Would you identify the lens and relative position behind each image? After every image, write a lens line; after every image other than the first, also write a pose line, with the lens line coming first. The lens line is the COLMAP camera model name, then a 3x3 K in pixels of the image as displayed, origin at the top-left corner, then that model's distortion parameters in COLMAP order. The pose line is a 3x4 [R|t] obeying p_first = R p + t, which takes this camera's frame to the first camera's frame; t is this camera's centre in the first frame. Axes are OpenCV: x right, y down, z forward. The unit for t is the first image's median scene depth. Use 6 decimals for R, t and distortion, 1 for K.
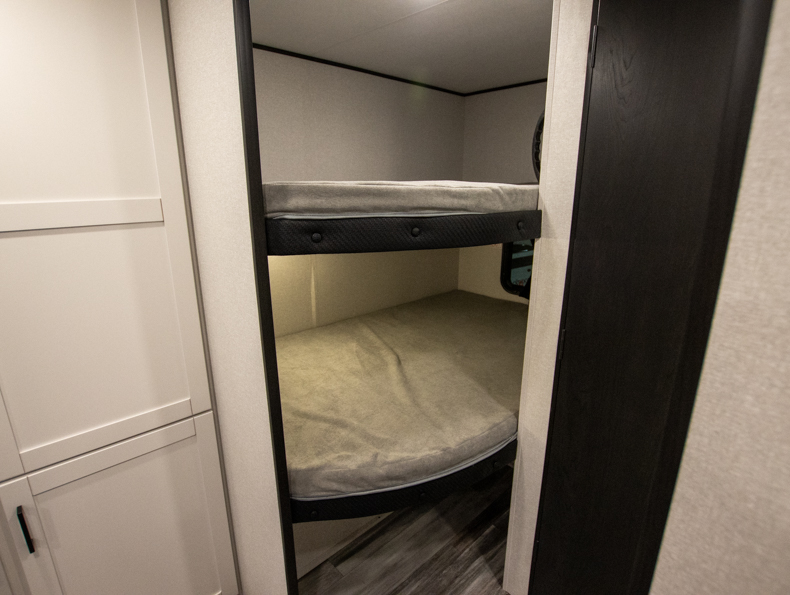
lens RADIAL K [[412.7, 0, 396.6], [0, 412.7, 296.3], [0, 0, 1]] dist [-0.032458, 0.003579]
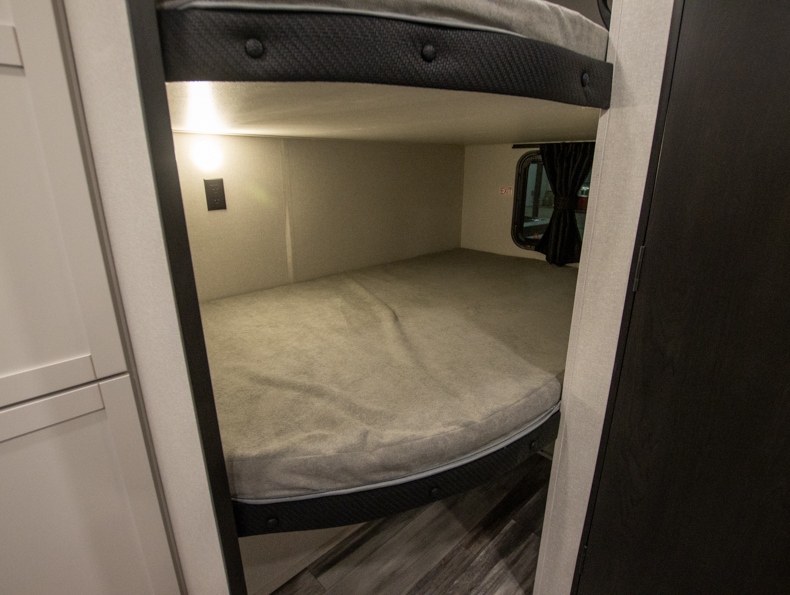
lens RADIAL K [[412.7, 0, 395.3], [0, 412.7, 296.8], [0, 0, 1]] dist [-0.032458, 0.003579]
pose [[0.999851, -0.006988, 0.015800, -0.009862], [0.006379, 0.999247, 0.038274, 0.132569], [-0.016055, -0.038168, 0.999142, 0.324856]]
